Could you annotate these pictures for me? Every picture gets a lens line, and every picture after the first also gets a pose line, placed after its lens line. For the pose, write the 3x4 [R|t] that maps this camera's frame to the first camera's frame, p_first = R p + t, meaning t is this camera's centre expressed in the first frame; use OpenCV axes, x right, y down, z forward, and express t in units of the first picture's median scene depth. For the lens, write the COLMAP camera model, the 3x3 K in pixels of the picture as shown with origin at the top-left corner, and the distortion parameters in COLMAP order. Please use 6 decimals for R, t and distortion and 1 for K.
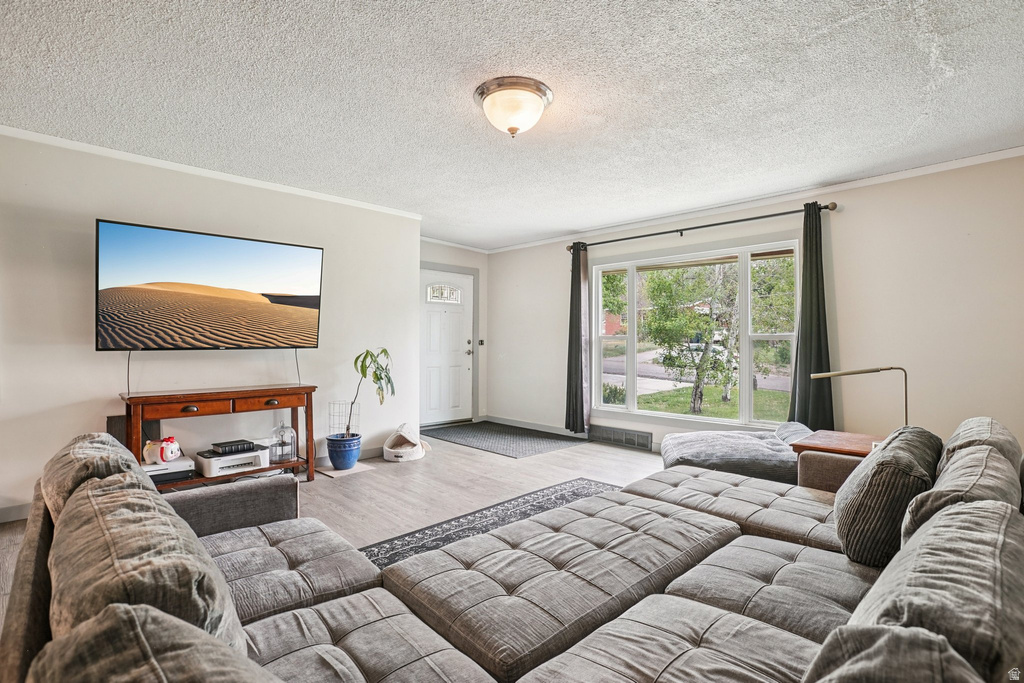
lens RADIAL K [[505.1, 0, 518.1], [0, 505.1, 338.9], [0, 0, 1]] dist [-0.017000, 0.000308]
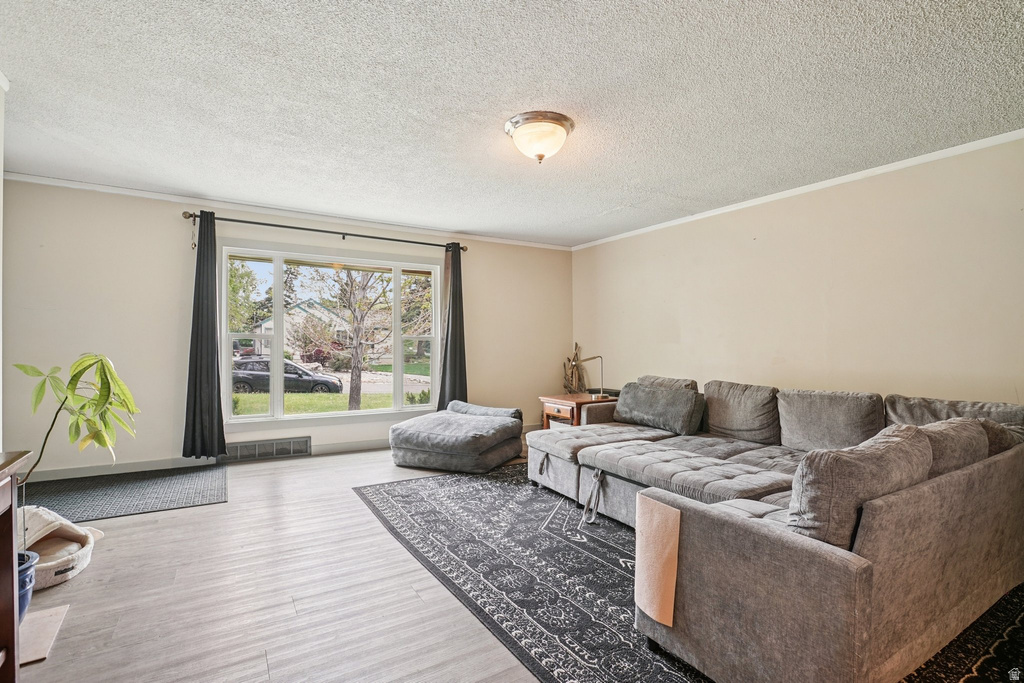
lens RADIAL K [[479.4, 0, 513.1], [0, 479.4, 348.9], [0, 0, 1]] dist [-0.034701, 0.003669]
pose [[0.241288, -0.001873, 0.970452, -0.672592], [-0.009801, 0.999942, 0.004367, 0.015708], [-0.970404, -0.010565, 0.241256, 0.530531]]
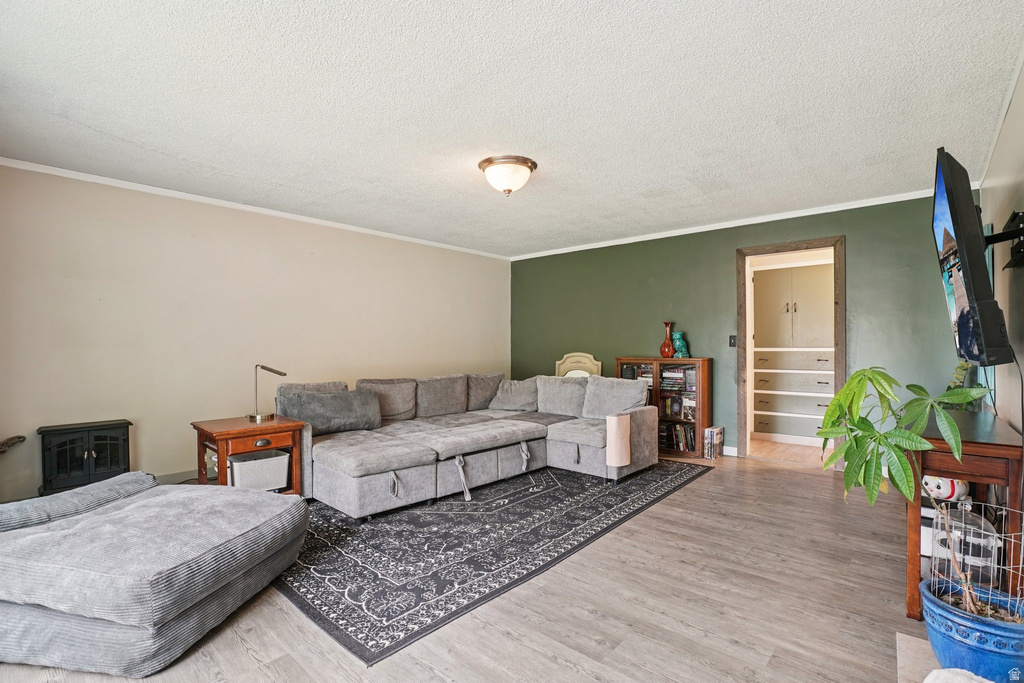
lens RADIAL K [[479.4, 0, 510.0], [0, 479.4, 340.9], [0, 0, 1]] dist [-0.034701, 0.003669]
pose [[-0.998920, -0.002386, -0.046394, 0.026351], [-0.001755, 0.999905, -0.013635, 0.002881], [0.046422, -0.013539, -0.998830, 1.473652]]
